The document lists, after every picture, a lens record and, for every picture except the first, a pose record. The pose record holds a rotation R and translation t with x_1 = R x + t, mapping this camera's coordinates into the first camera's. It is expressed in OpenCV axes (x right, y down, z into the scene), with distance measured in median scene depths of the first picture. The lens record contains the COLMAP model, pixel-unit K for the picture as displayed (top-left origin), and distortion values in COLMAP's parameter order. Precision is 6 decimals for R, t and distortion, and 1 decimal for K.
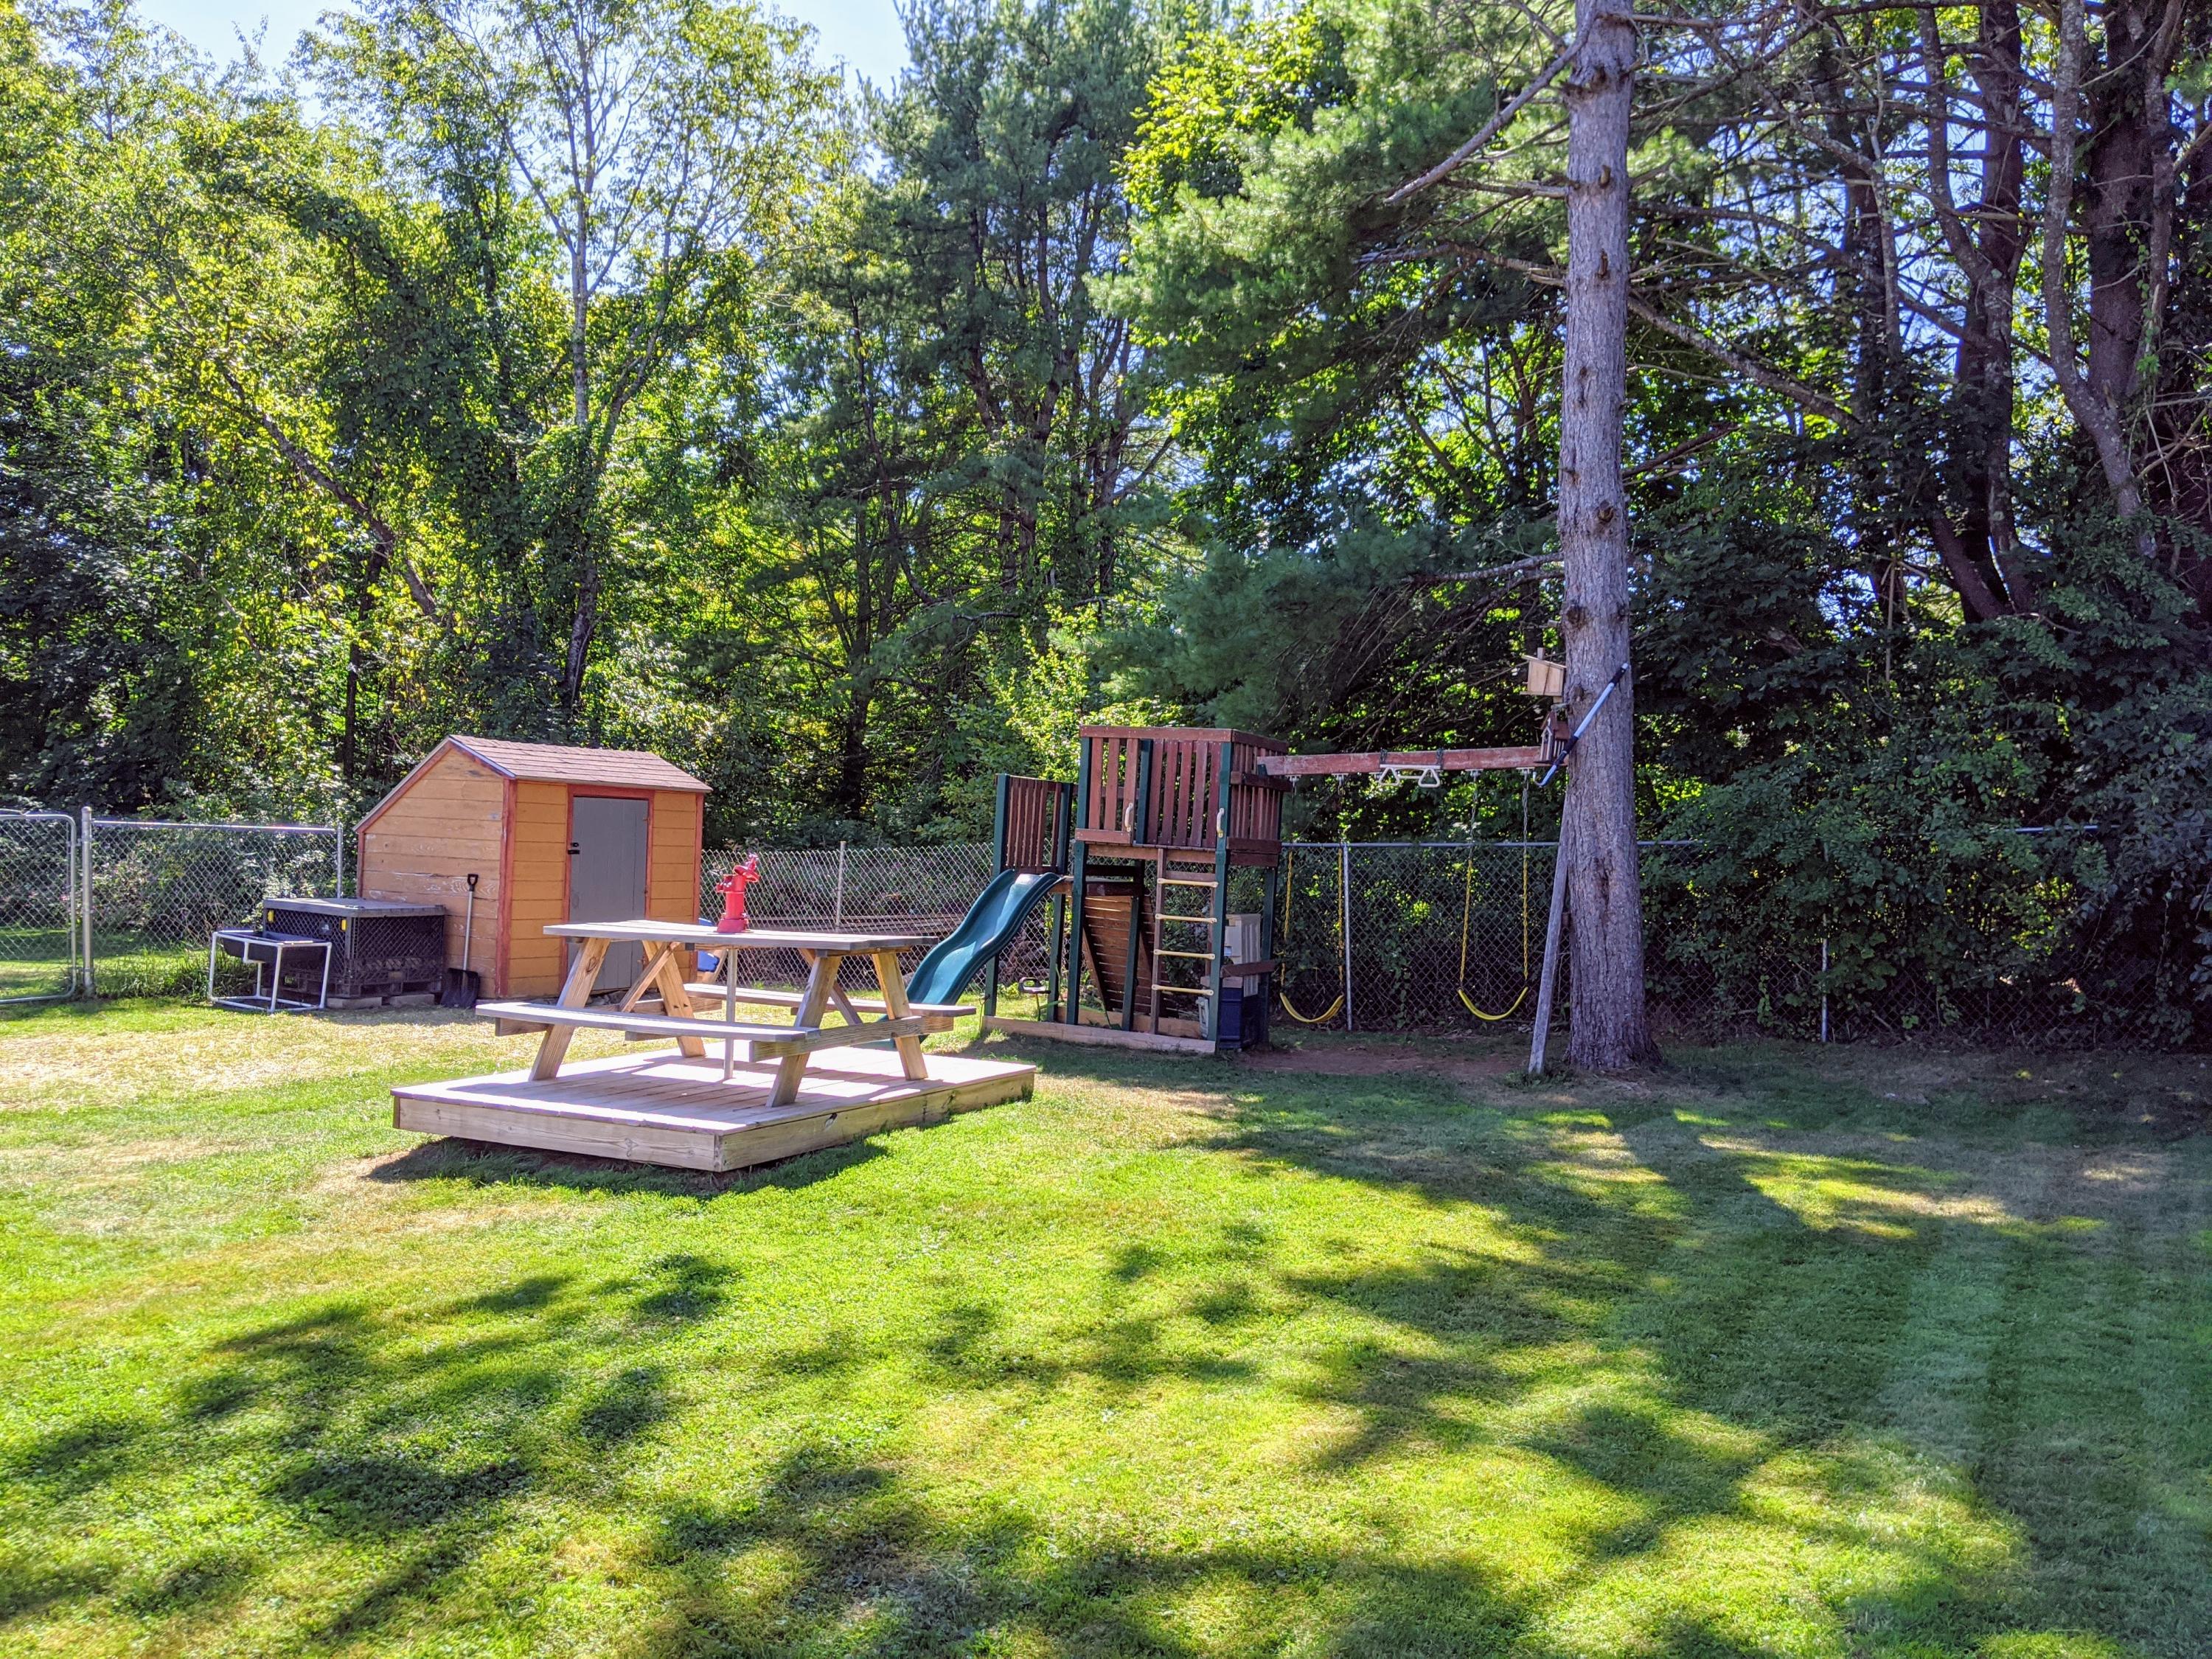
lens RADIAL K [[1758.0, 0, 1106.0], [0, 1758.0, 829.5], [0, 0, 1]] dist [0.005683, -0.001143]
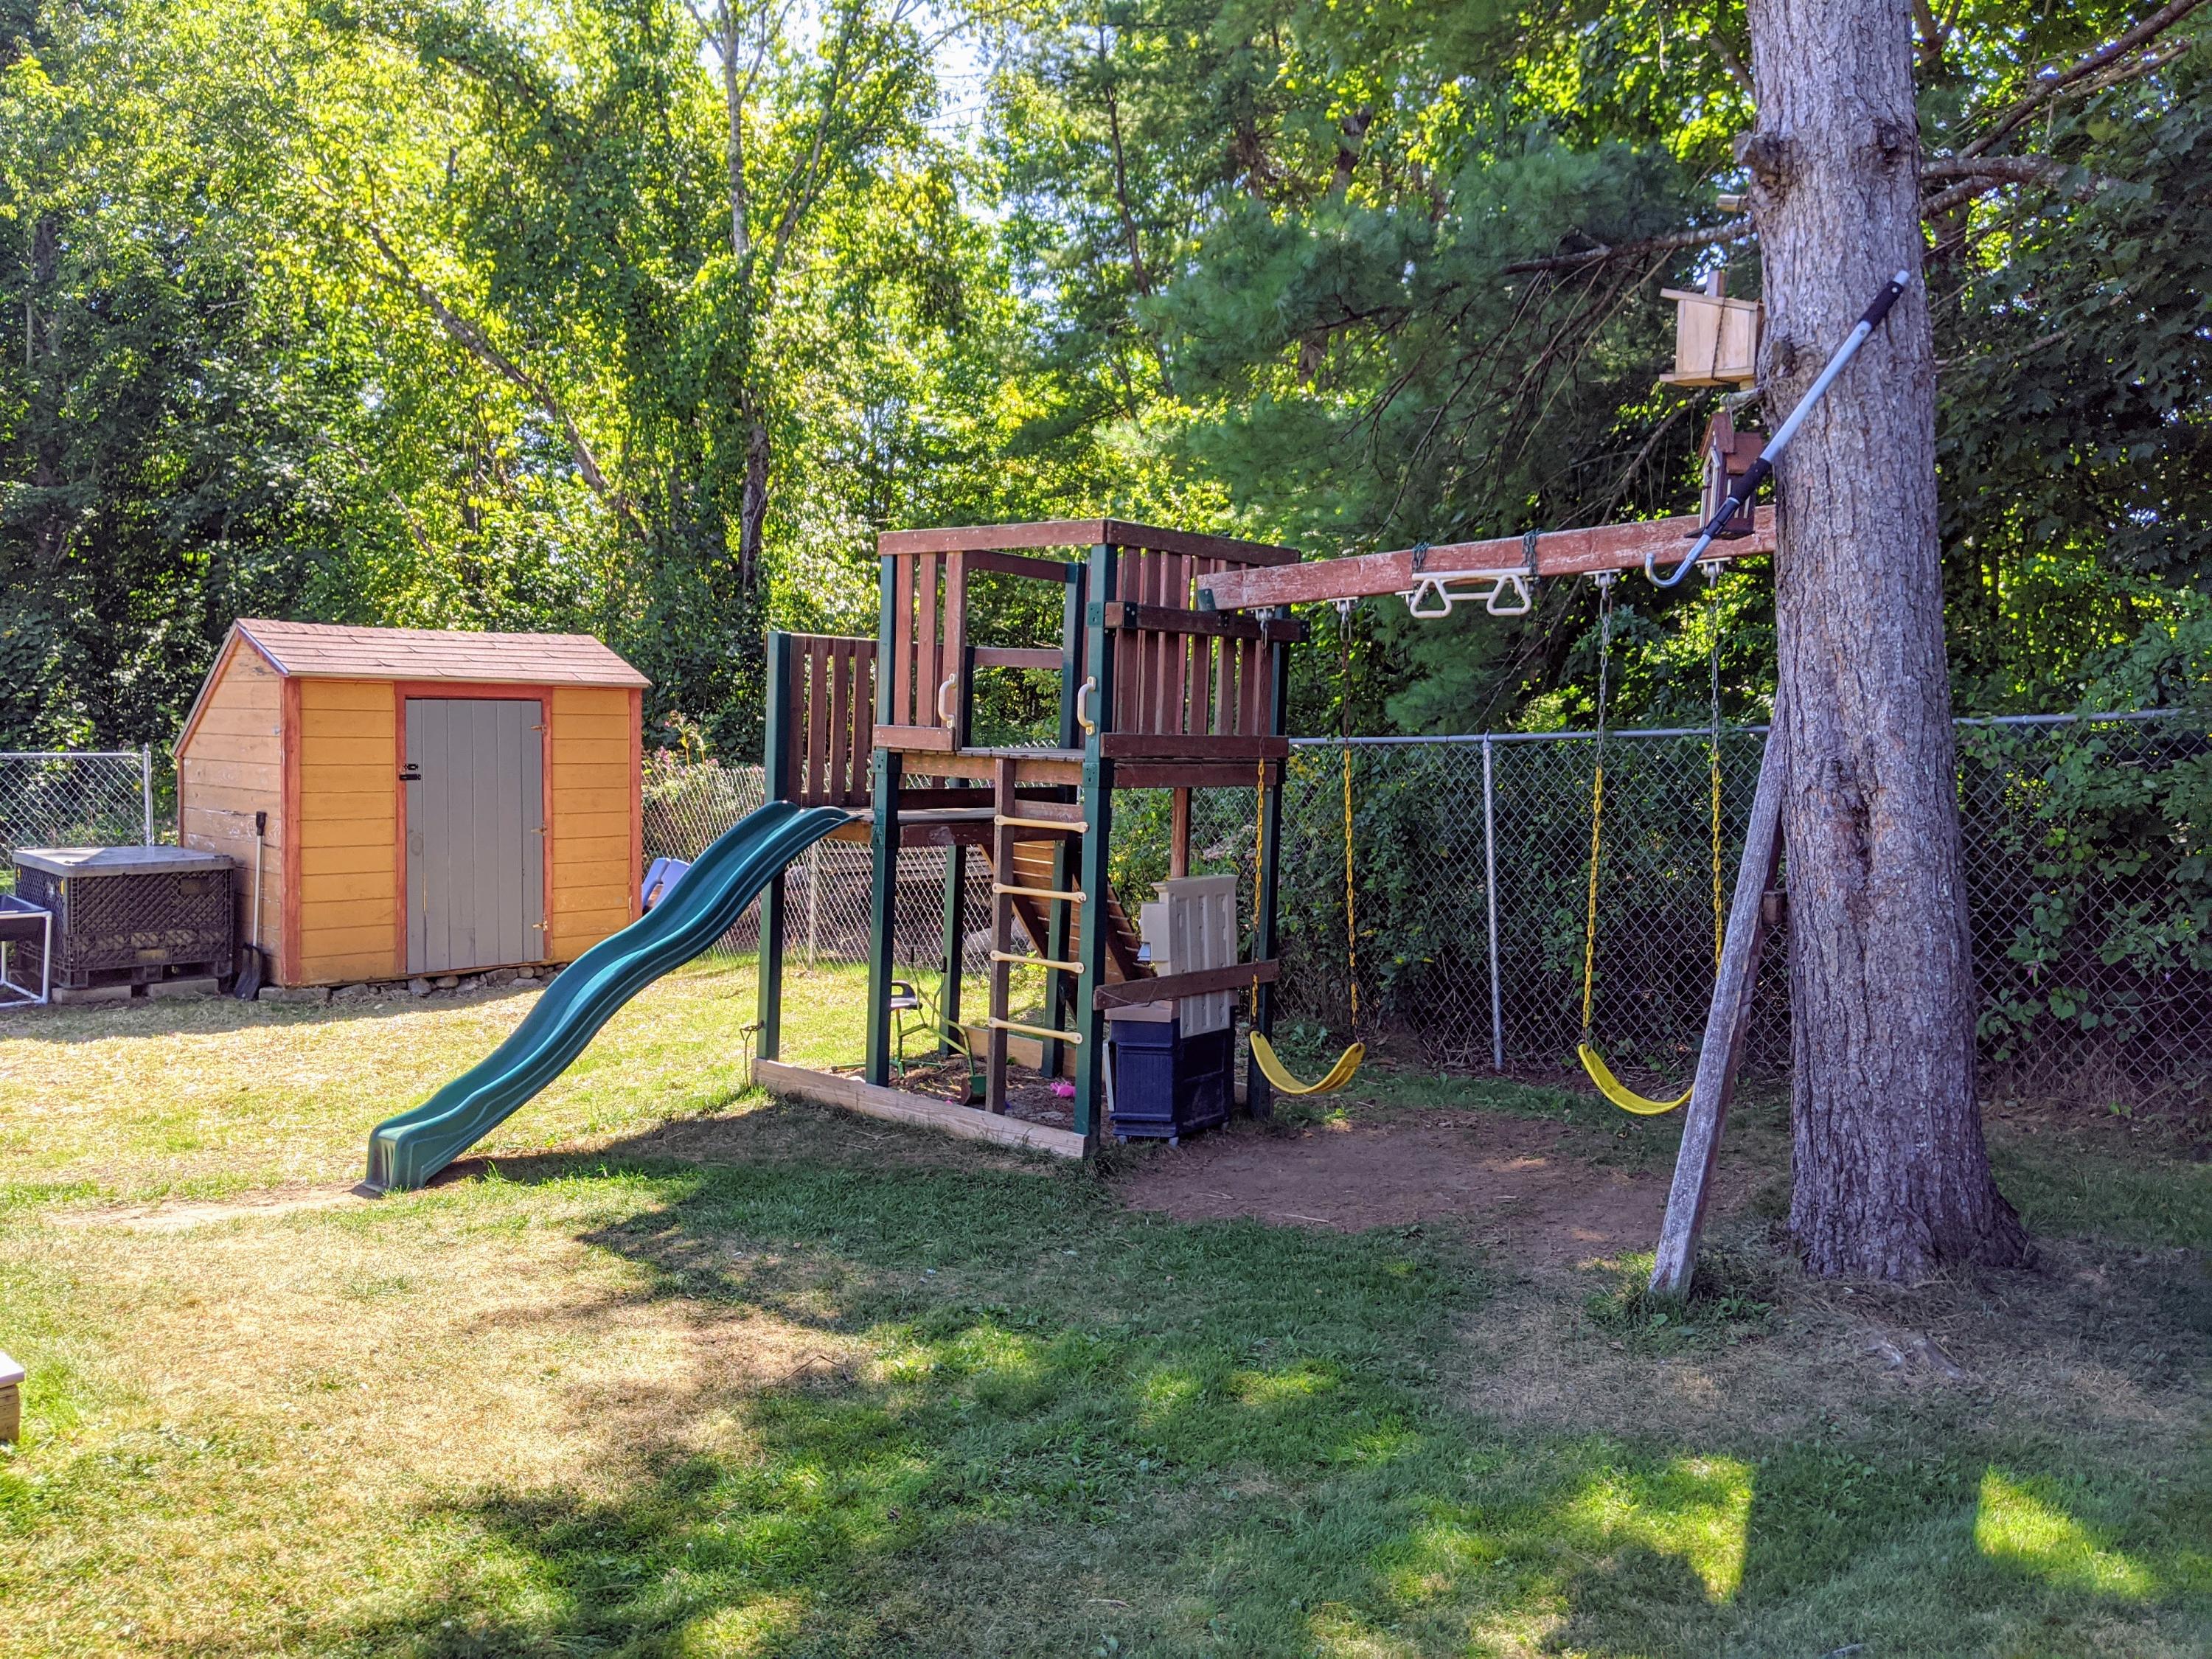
lens RADIAL K [[1749.5, 0, 1106.8], [0, 1749.5, 792.2], [0, 0, 1]] dist [-0.001587, -0.001256]
pose [[0.959449, -0.018876, -0.281248, 0.204086], [0.029189, 0.999045, 0.032526, 0.004929], [0.280365, -0.039417, 0.959084, 0.498136]]
